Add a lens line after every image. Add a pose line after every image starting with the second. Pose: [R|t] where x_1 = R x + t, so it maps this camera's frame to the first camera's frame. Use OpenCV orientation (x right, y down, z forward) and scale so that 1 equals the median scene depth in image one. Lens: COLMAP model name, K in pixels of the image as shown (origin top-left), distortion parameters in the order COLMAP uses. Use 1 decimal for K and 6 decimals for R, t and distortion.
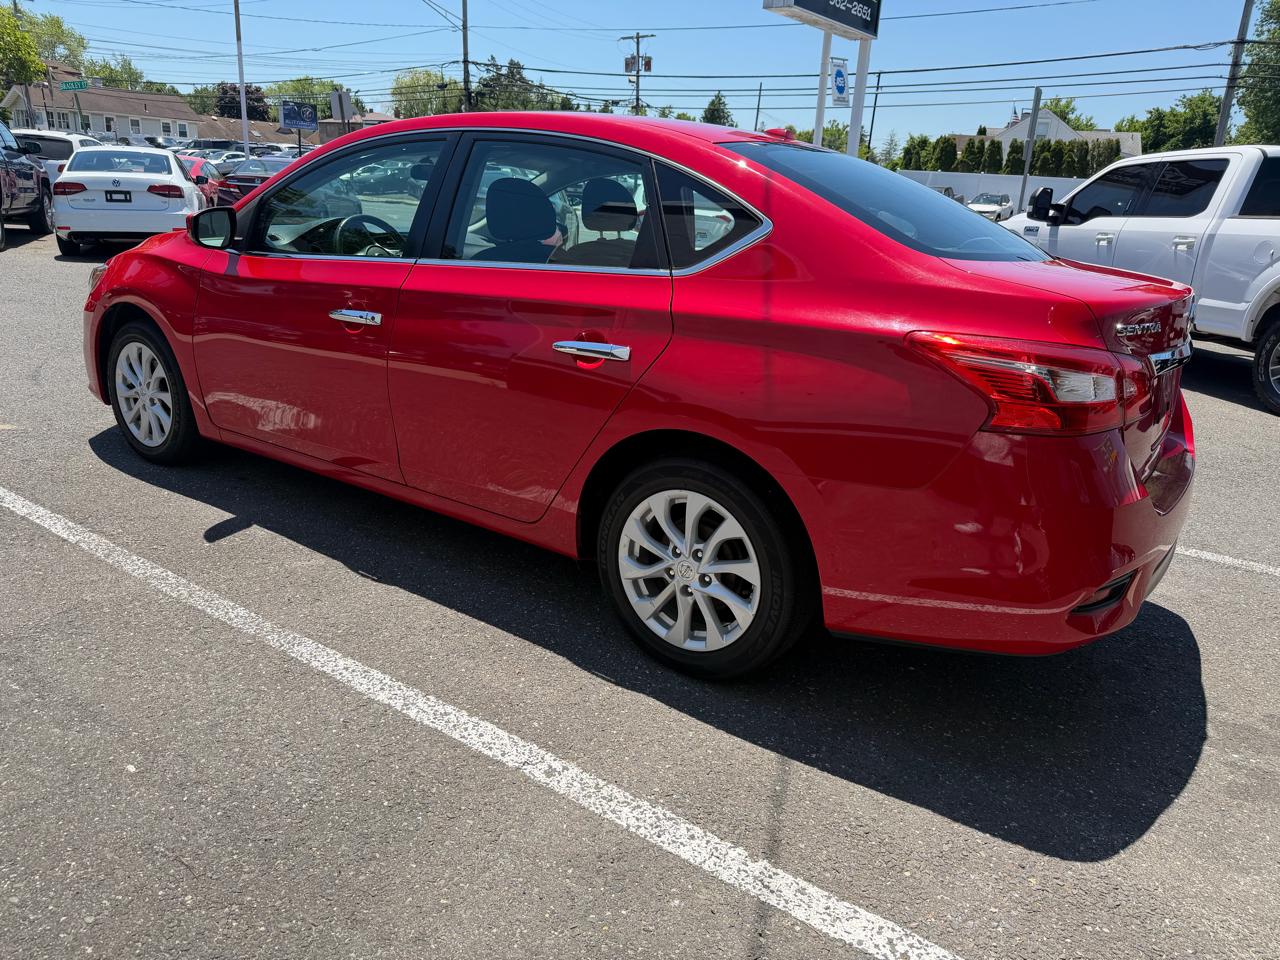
lens RADIAL K [[902.7, 0, 640.0], [0, 902.7, 480.0], [0, 0, 1]] dist [0.041435, -0.053581]
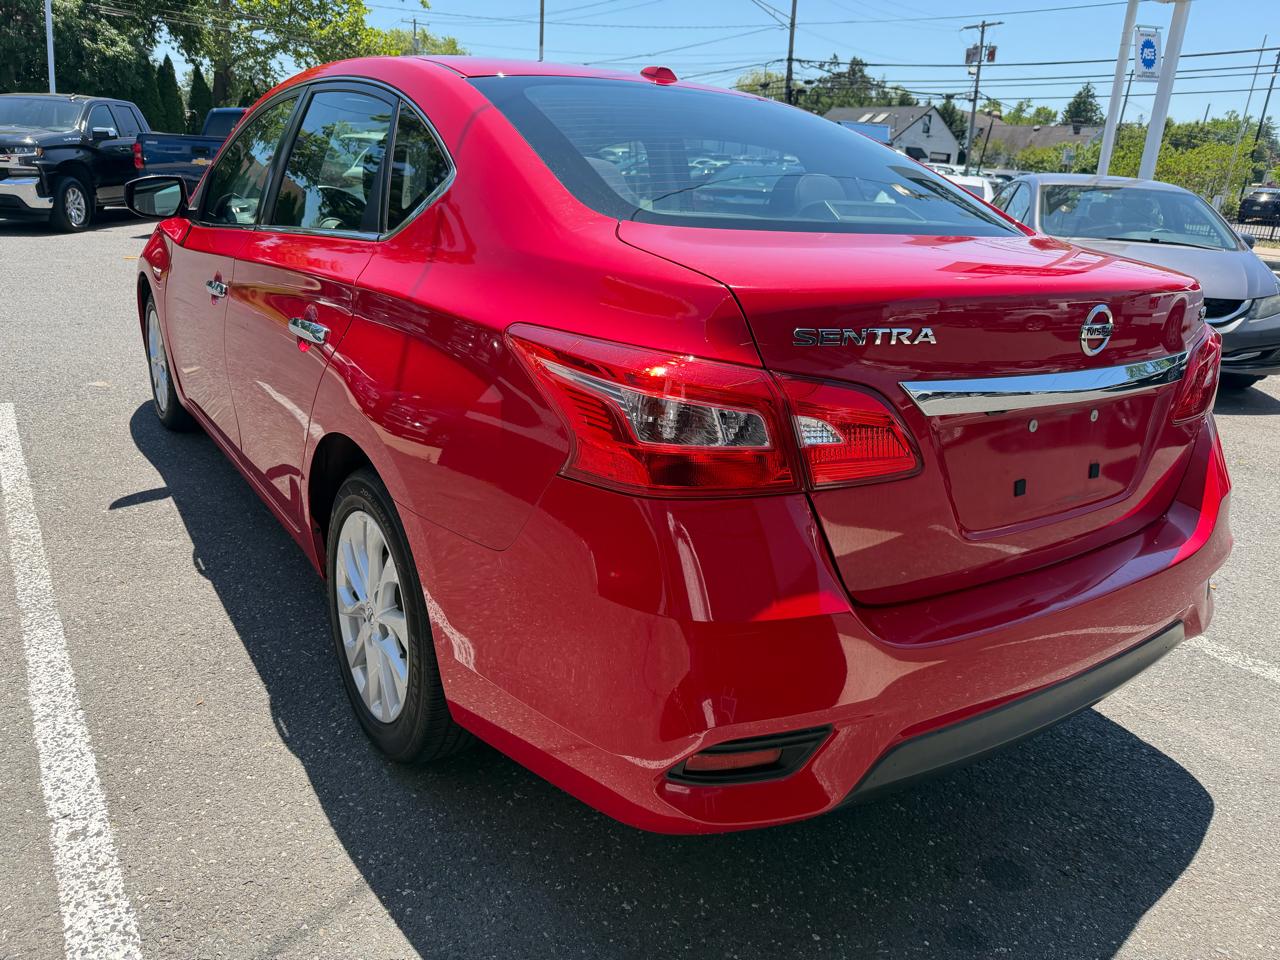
lens RADIAL K [[913.1, 0, 642.3], [0, 913.1, 475.4], [0, 0, 1]] dist [0.004071, -0.014524]
pose [[0.938586, 0.102724, -0.329399, 0.165863], [-0.105208, 0.994397, 0.010327, -0.016915], [0.328615, 0.024963, 0.944134, 0.101655]]
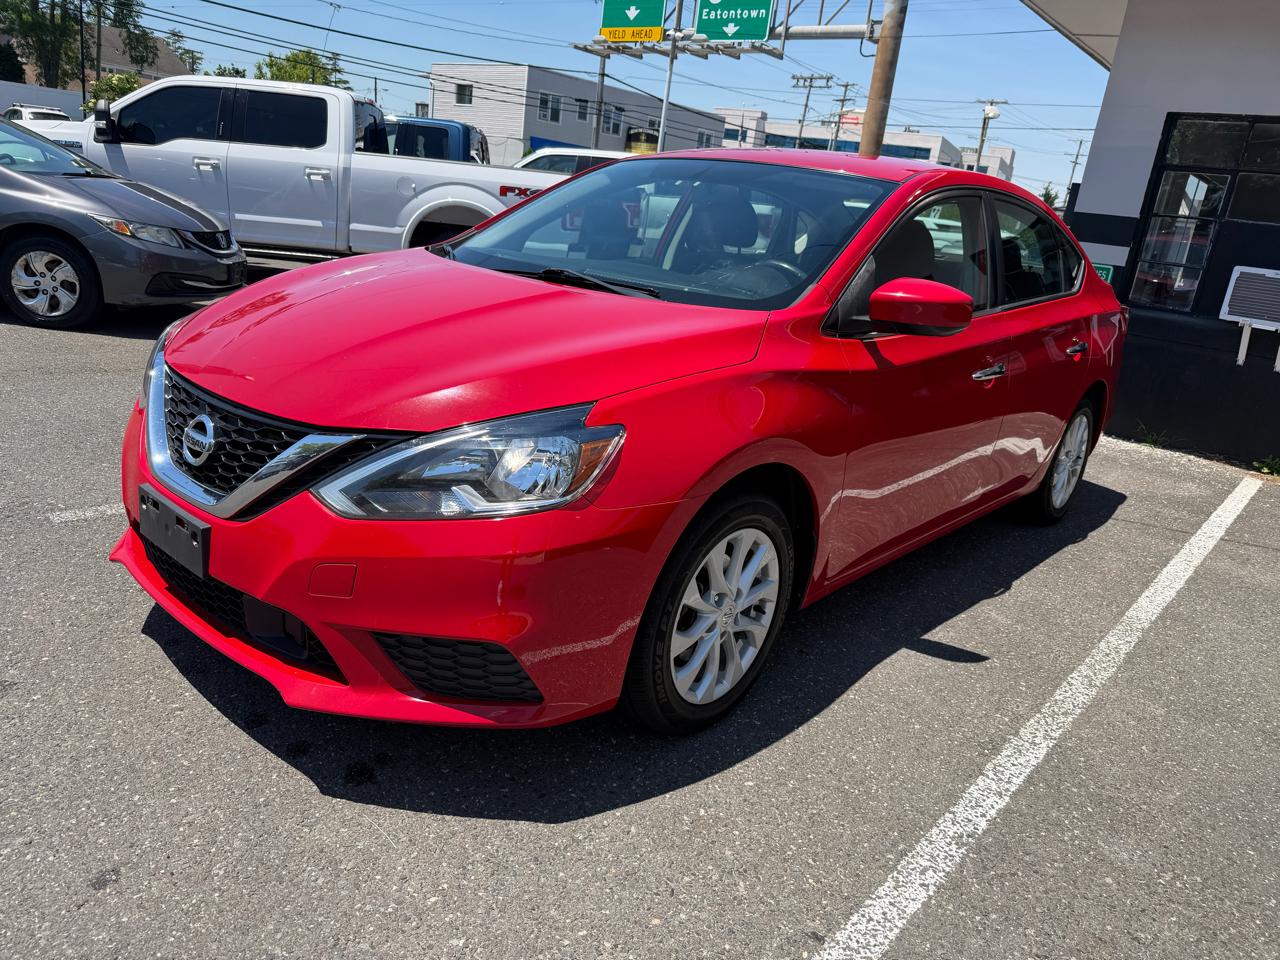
lens RADIAL K [[913.1, 0, 642.3], [0, 913.1, 475.4], [0, 0, 1]] dist [0.004071, -0.014524]
pose [[0.104325, -0.333448, 0.936979, -0.531391], [0.196959, 0.930387, 0.309172, -0.182136], [-0.974845, 0.152292, 0.162738, 0.479032]]
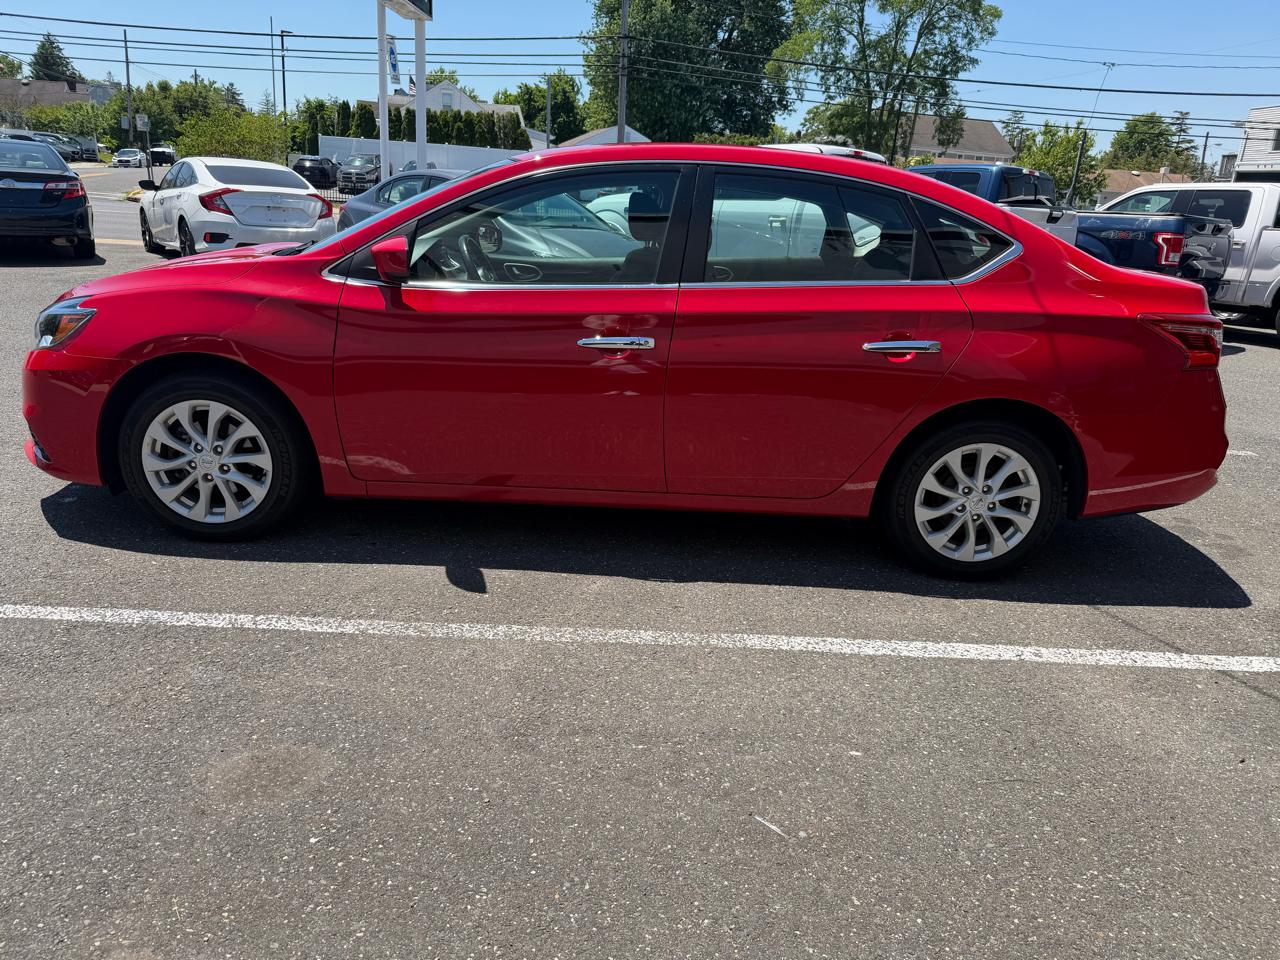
lens RADIAL K [[913.1, 0, 642.3], [0, 913.1, 475.4], [0, 0, 1]] dist [0.004071, -0.014524]
pose [[0.807191, -0.184496, 0.560718, -0.350639], [0.166992, 0.982469, 0.082870, -0.042950], [-0.566177, 0.026743, 0.823850, 0.050068]]
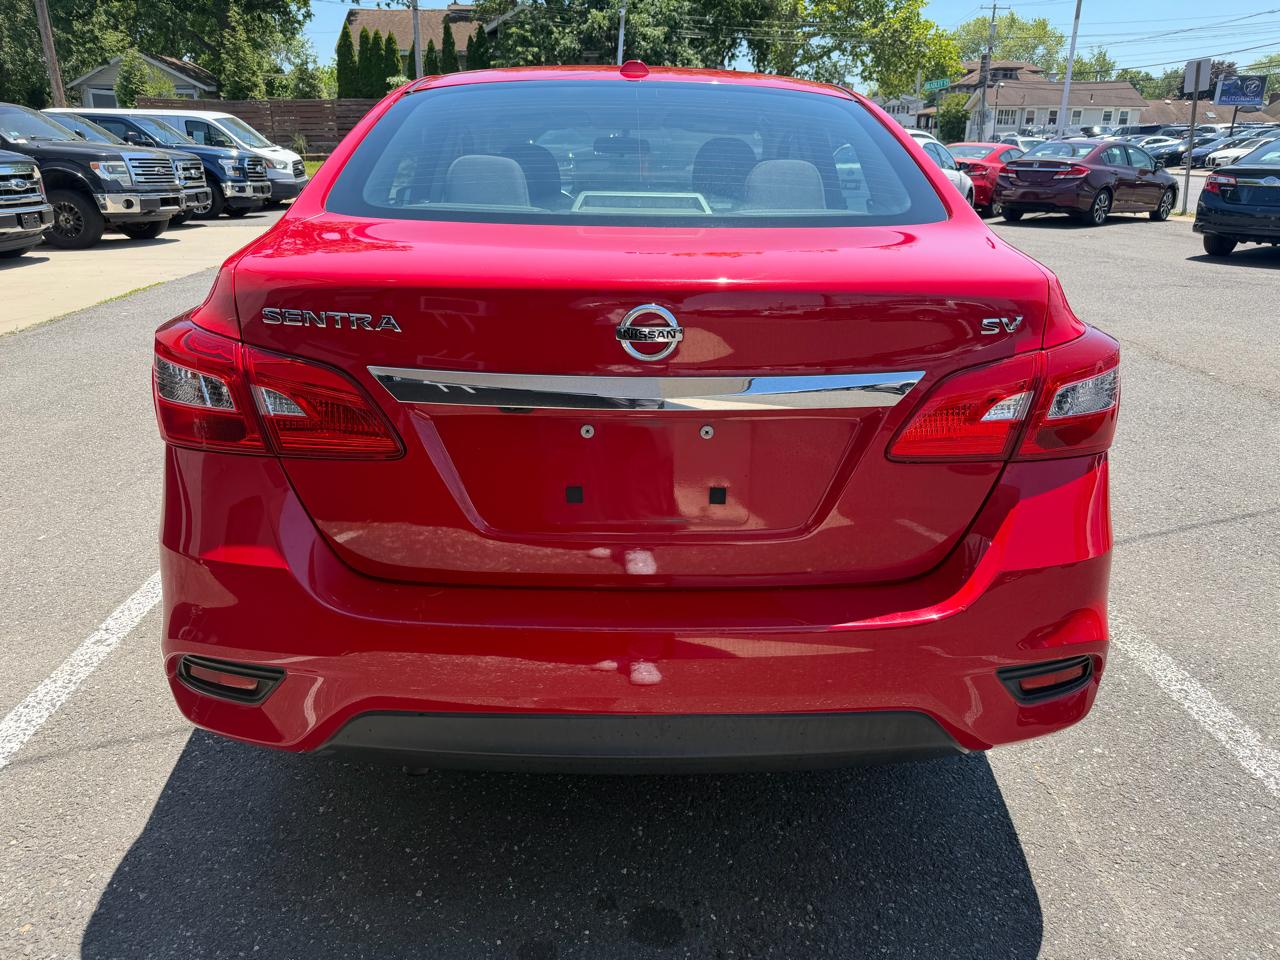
lens RADIAL K [[910.7, 0, 636.9], [0, 910.7, 478.8], [0, 0, 1]] dist [0.011900, -0.020410]
pose [[0.592270, 0.222577, -0.774387, 0.325233], [-0.216638, 0.969688, 0.113020, -0.047198], [0.776069, 0.100824, 0.622536, 0.209728]]
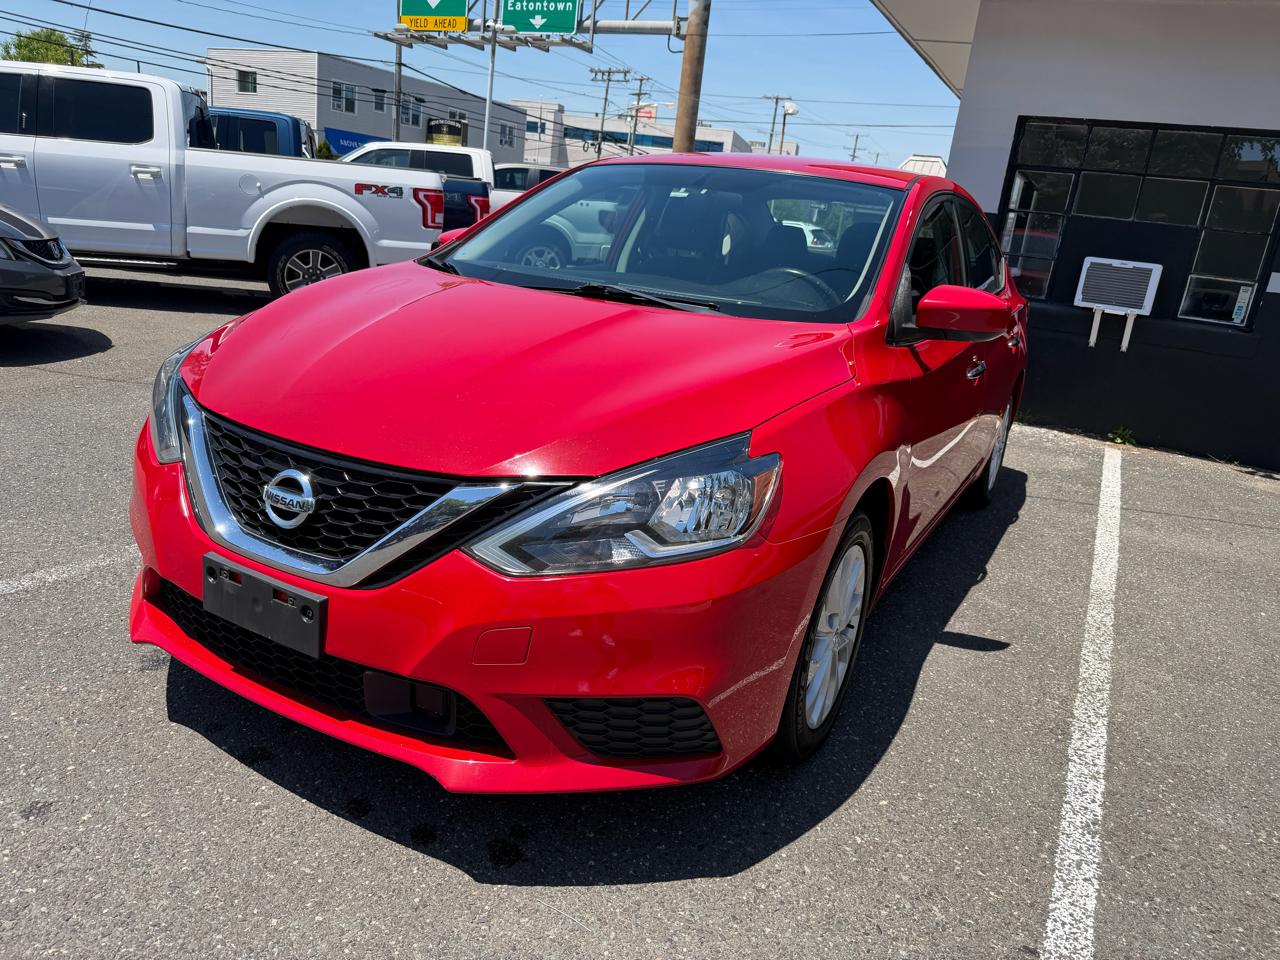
lens RADIAL K [[913.1, 0, 642.3], [0, 913.1, 475.4], [0, 0, 1]] dist [0.004071, -0.014524]
pose [[-0.107401, -0.340516, 0.934085, -0.516198], [0.191686, 0.914799, 0.355526, -0.204692], [-0.975562, 0.217235, -0.032978, 0.563087]]
